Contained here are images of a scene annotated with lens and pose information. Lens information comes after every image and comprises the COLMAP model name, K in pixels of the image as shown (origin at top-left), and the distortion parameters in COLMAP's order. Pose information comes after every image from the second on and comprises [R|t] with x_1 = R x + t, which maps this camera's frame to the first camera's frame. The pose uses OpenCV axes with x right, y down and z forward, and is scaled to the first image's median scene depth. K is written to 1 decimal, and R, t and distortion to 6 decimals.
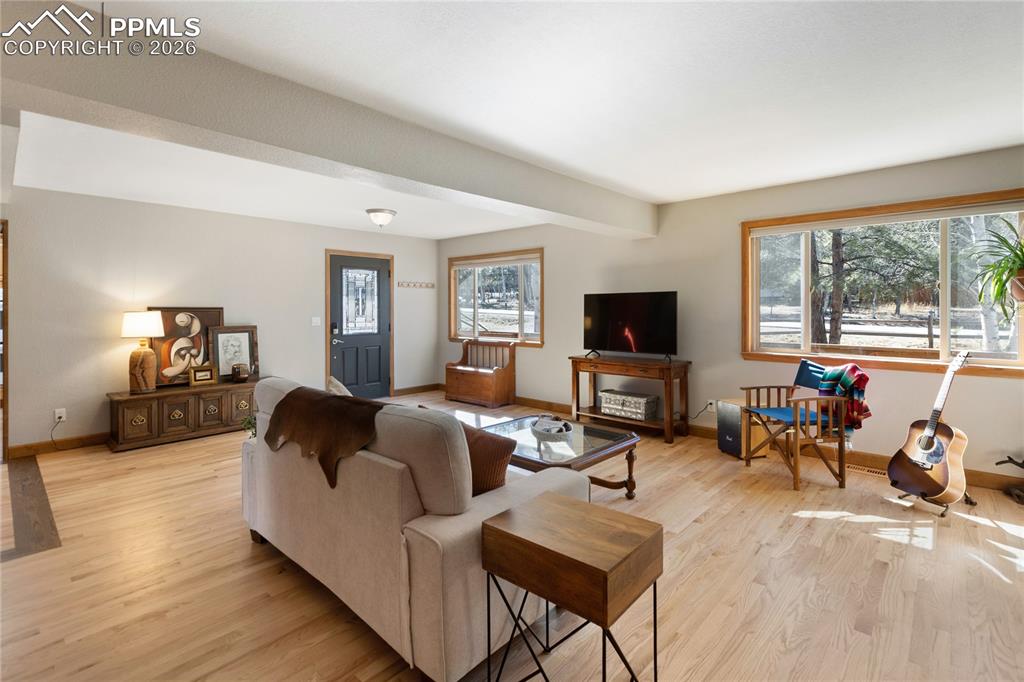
lens RADIAL K [[466.4, 0, 510.9], [0, 466.4, 315.3], [0, 0, 1]] dist [0.005547, -0.000966]
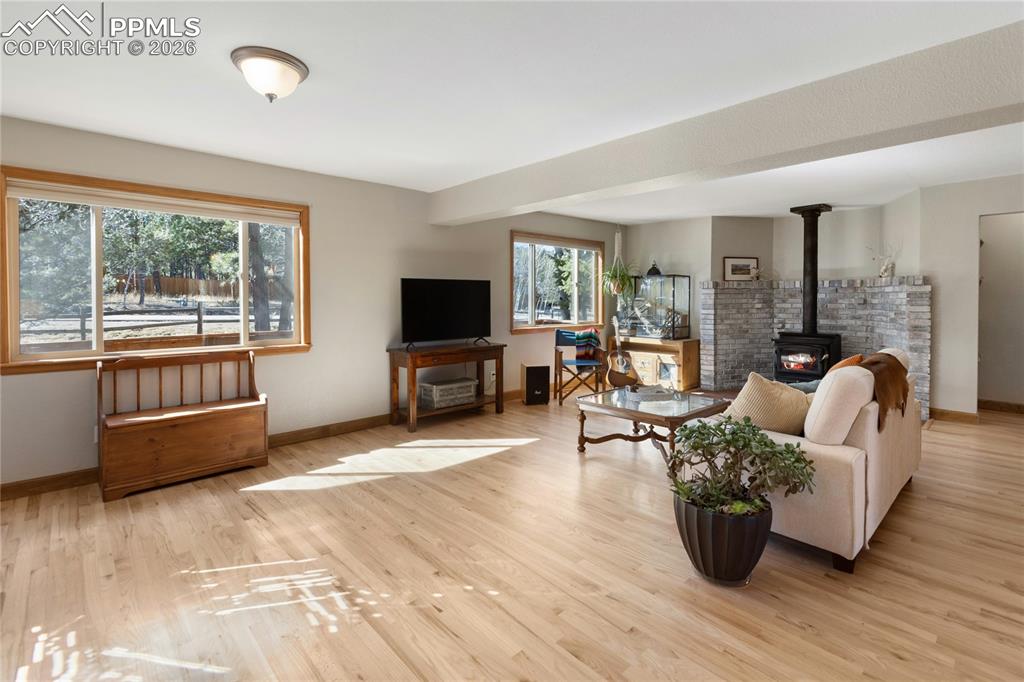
lens RADIAL K [[466.4, 0, 531.1], [0, 466.4, 308.3], [0, 0, 1]] dist [0.005547, -0.000966]
pose [[0.056567, -0.018536, 0.998227, -0.718580], [0.010408, 0.999784, 0.017975, -0.003729], [-0.998345, 0.009373, 0.056748, 0.759956]]
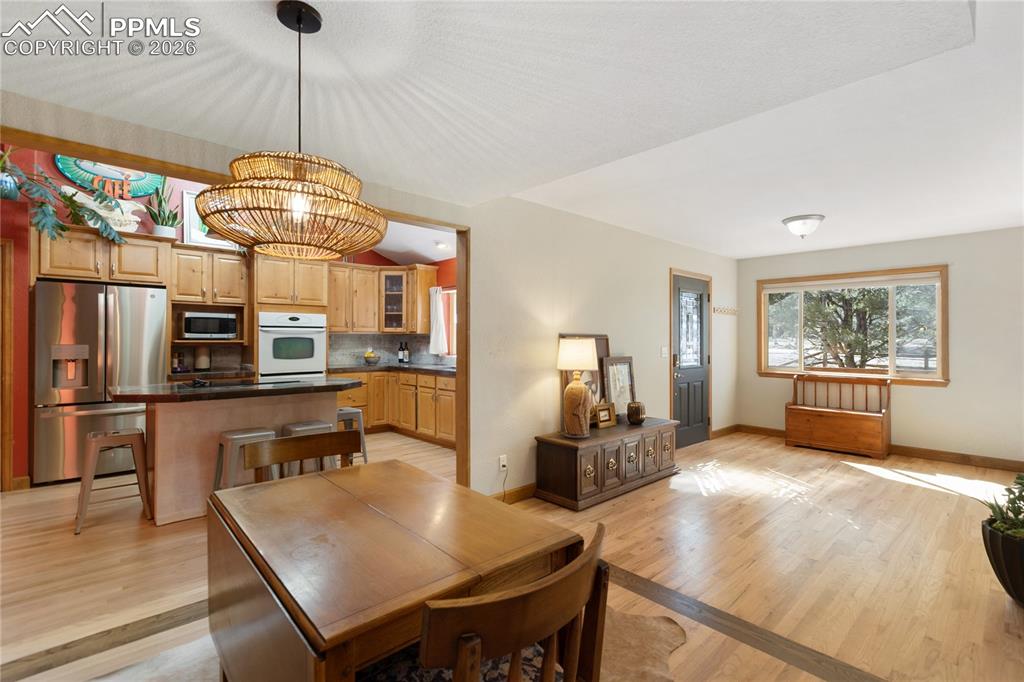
lens RADIAL K [[466.4, 0, 516.6], [0, 466.4, 337.4], [0, 0, 1]] dist [0.005547, -0.000966]
pose [[0.996022, 0.005750, -0.088925, -0.727247], [-0.007247, 0.999837, -0.016521, 0.002552], [0.088816, 0.017100, 0.995901, 0.141539]]
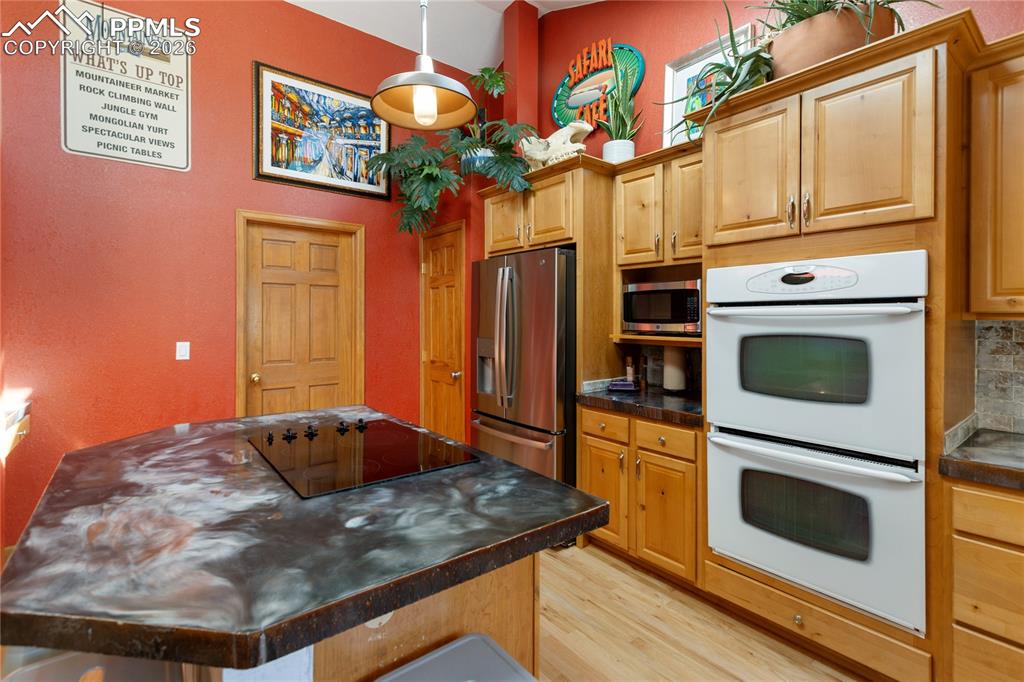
lens RADIAL K [[466.4, 0, 519.7], [0, 466.4, 323.6], [0, 0, 1]] dist [0.005547, -0.000966]
pose [[-0.160070, 0.014457, -0.987000, -0.952276], [-0.011417, 0.999799, 0.016496, -0.023495], [0.987040, 0.013909, -0.159872, 1.020102]]
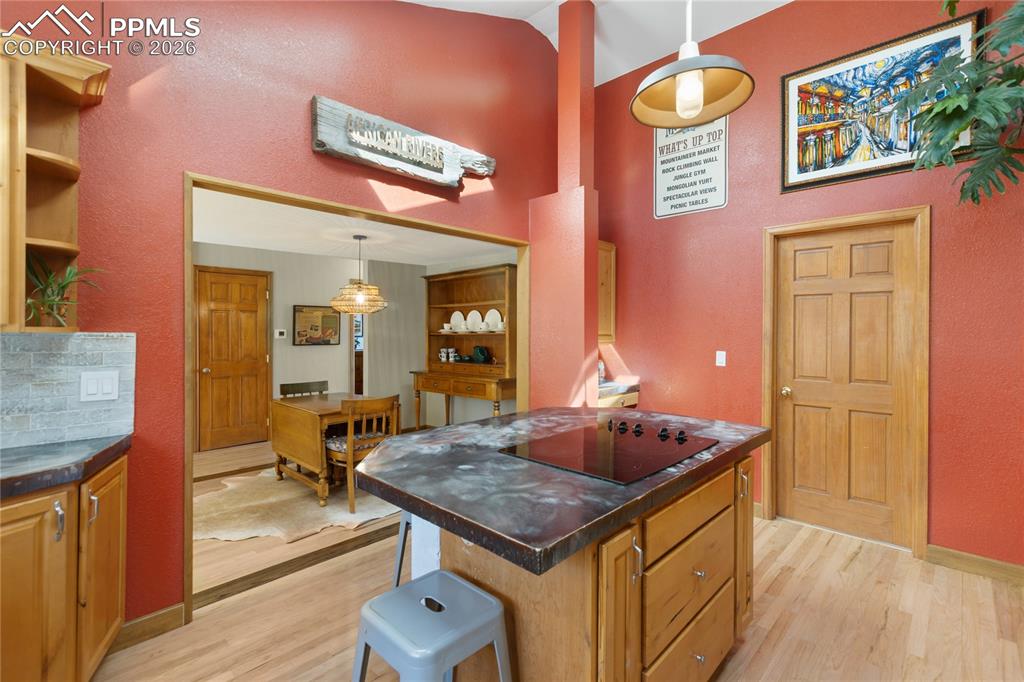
lens RADIAL K [[466.4, 0, 512.6], [0, 466.4, 332.8], [0, 0, 1]] dist [0.005547, -0.000966]
pose [[-0.999551, 0.001267, 0.029938, -1.175208], [0.001695, 0.999897, 0.014264, -0.024120], [-0.029917, 0.014308, -0.999450, 1.214353]]
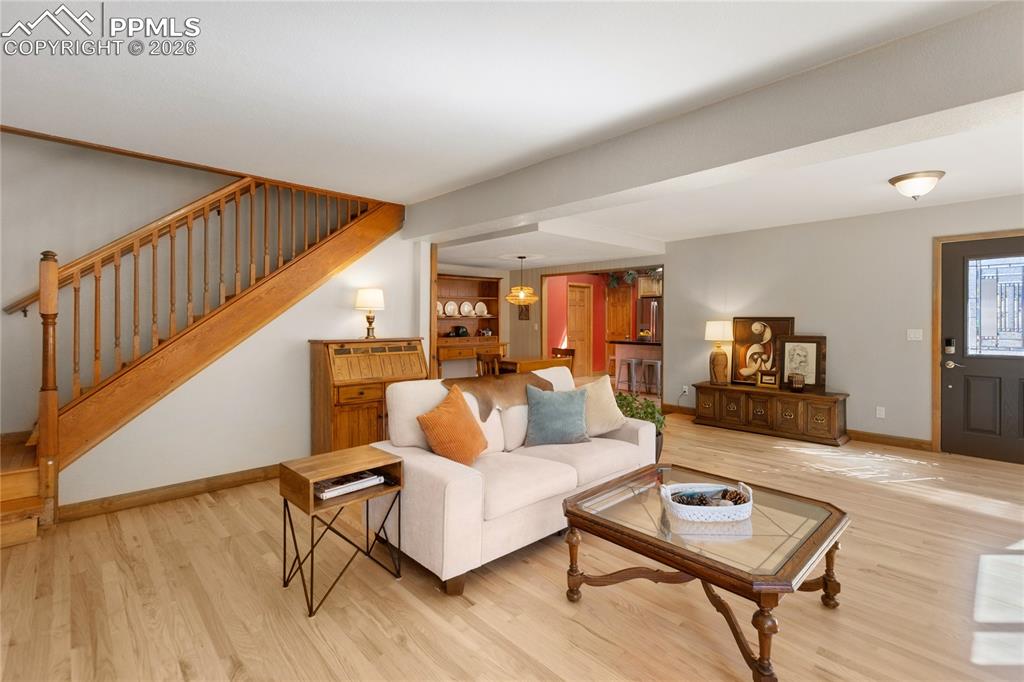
lens RADIAL K [[466.4, 0, 521.3], [0, 466.4, 322.2], [0, 0, 1]] dist [0.005547, -0.000966]
pose [[-0.065842, 0.007462, -0.997802, 0.463194], [-0.012379, 0.999889, 0.008295, -0.007131], [0.997753, 0.012898, -0.065743, 0.482402]]
